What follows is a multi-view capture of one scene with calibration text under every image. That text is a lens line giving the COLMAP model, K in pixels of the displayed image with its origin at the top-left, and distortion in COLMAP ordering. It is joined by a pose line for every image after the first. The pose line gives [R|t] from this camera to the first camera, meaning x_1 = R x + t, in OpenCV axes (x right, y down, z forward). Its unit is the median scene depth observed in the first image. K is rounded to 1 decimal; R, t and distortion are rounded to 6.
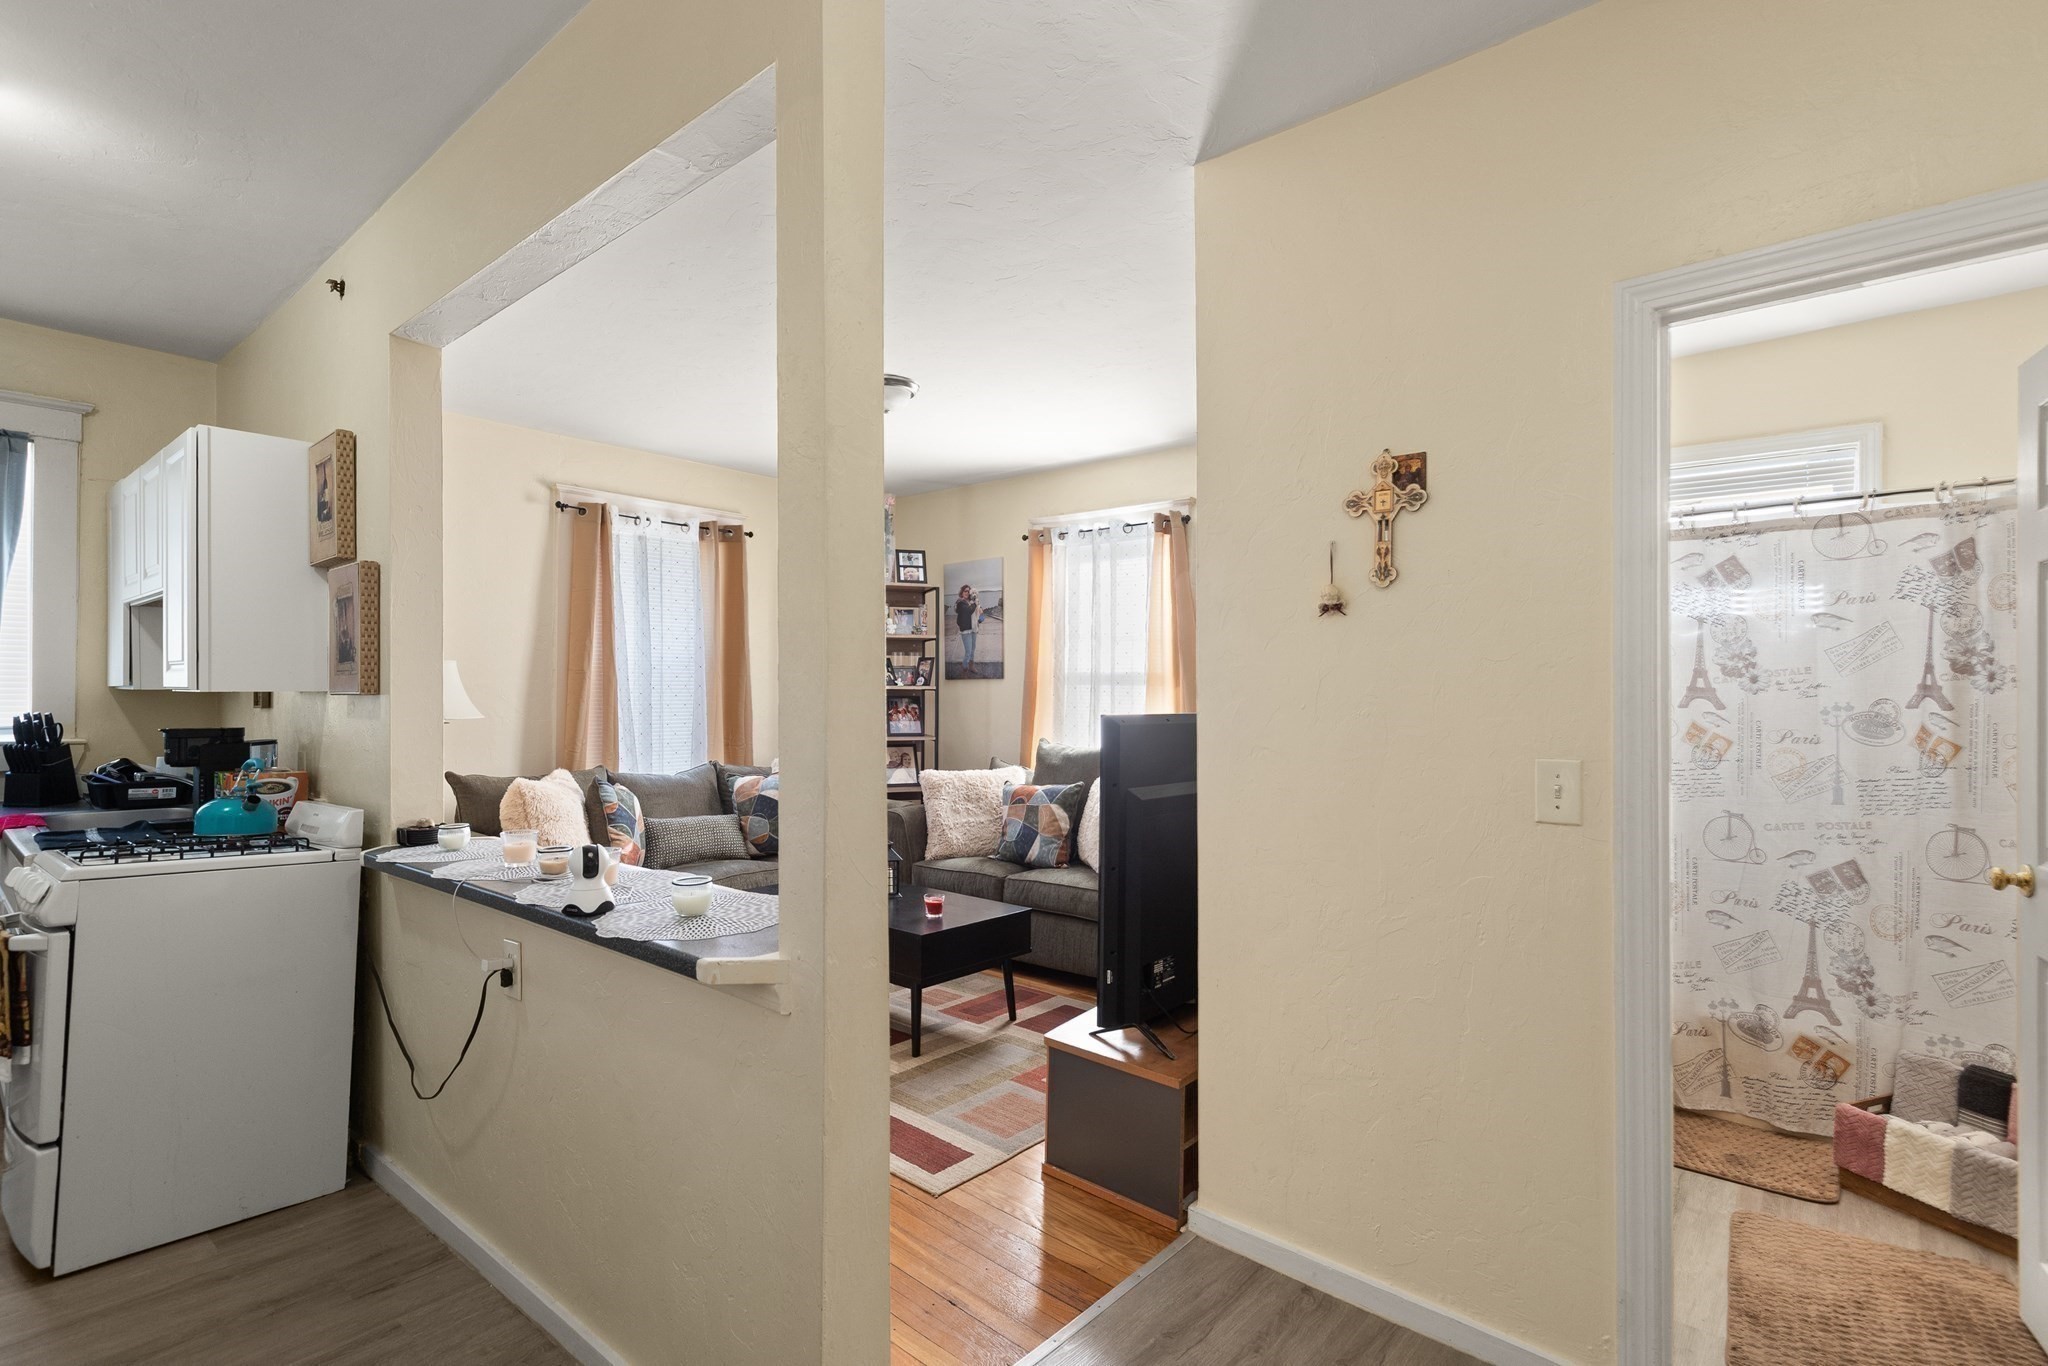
lens RADIAL K [[931.0, 0, 1049.4], [0, 931.0, 714.8], [0, 0, 1]] dist [0.003012, 0.000063]
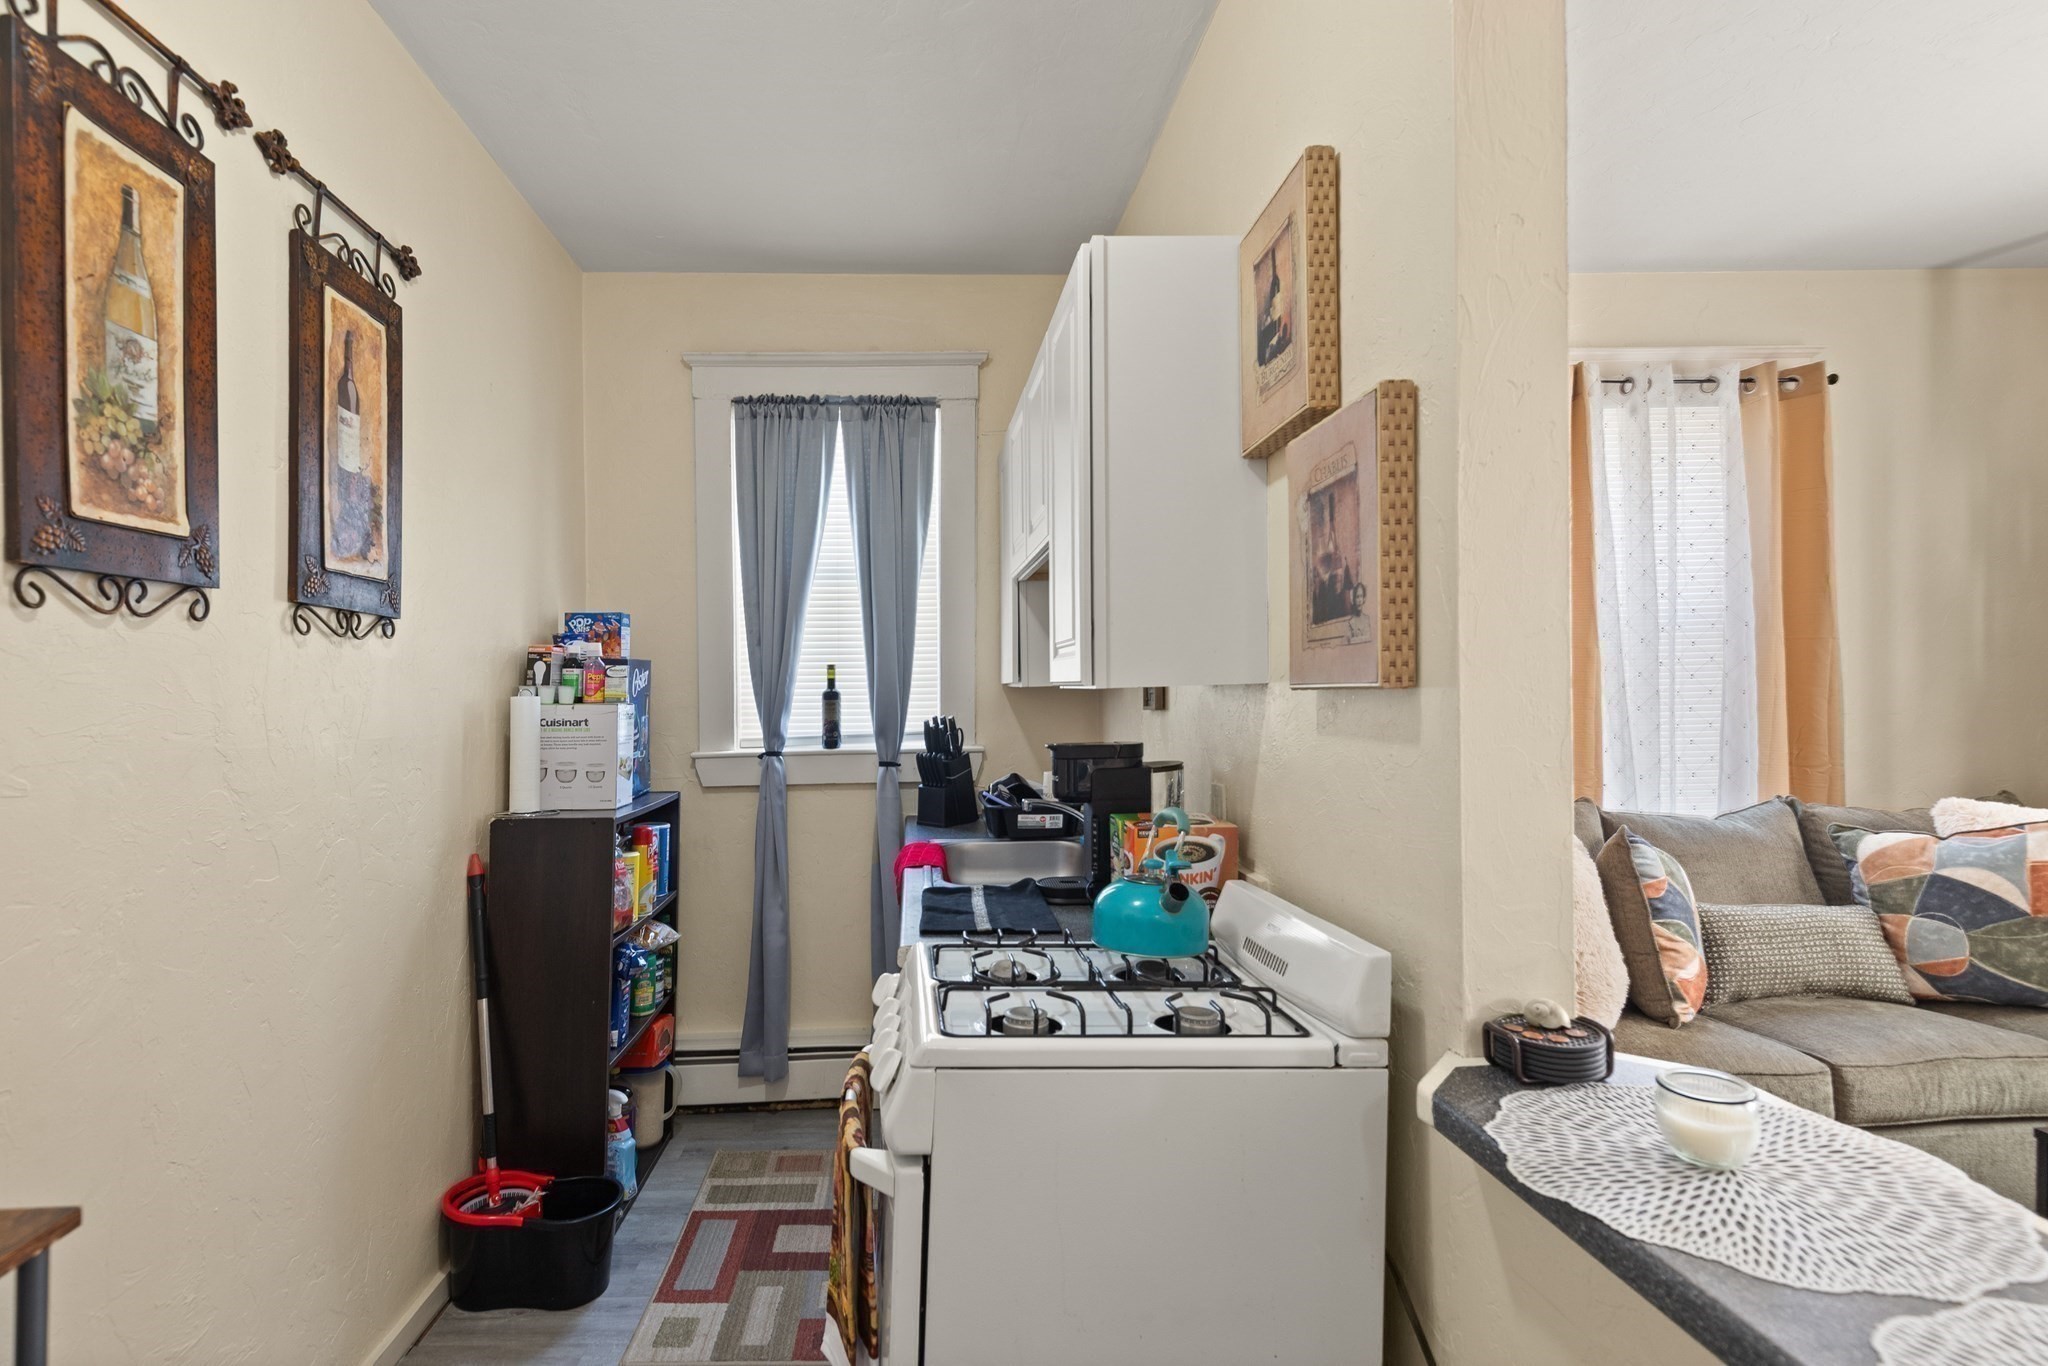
lens RADIAL K [[971.9, 0, 927.7], [0, 971.9, 693.6], [0, 0, 1]] dist [0.001135, 0.000035]
pose [[0.635442, -0.013716, -0.772027, -0.392820], [0.006930, 0.999903, -0.012060, -0.011609], [0.772118, 0.002314, 0.635475, 0.411262]]
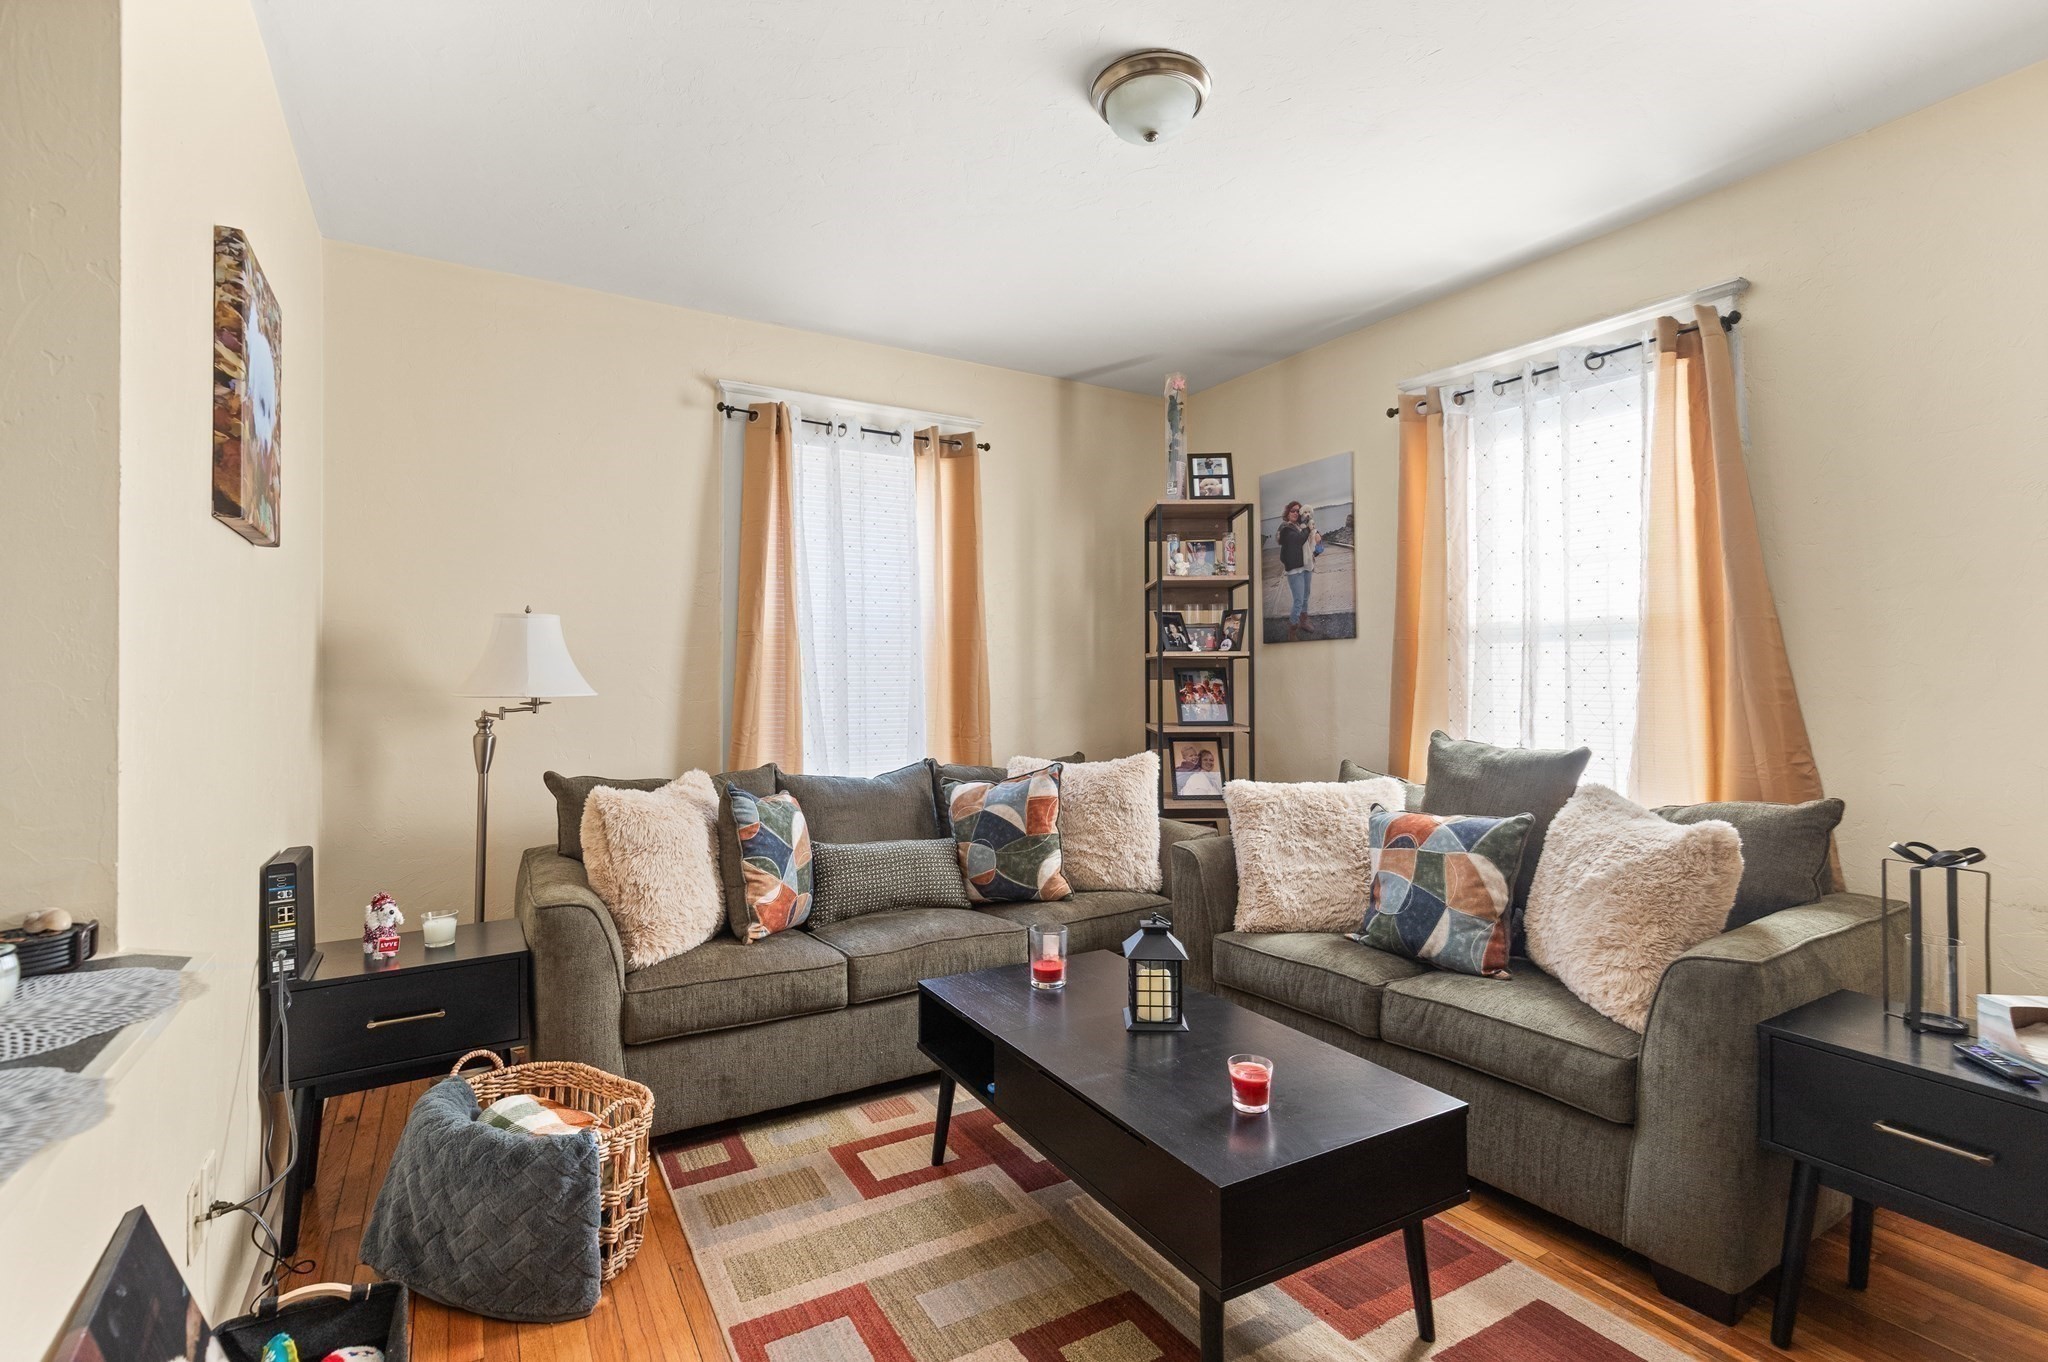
lens RADIAL K [[958.5, 0, 1008.1], [0, 958.5, 671.8], [0, 0, 1]] dist [0.017206, 0.000063]
pose [[0.932744, -0.013656, -0.360280, -0.066983], [0.001962, 0.999460, -0.032804, 0.011826], [0.360533, 0.029891, 0.932267, 0.555859]]
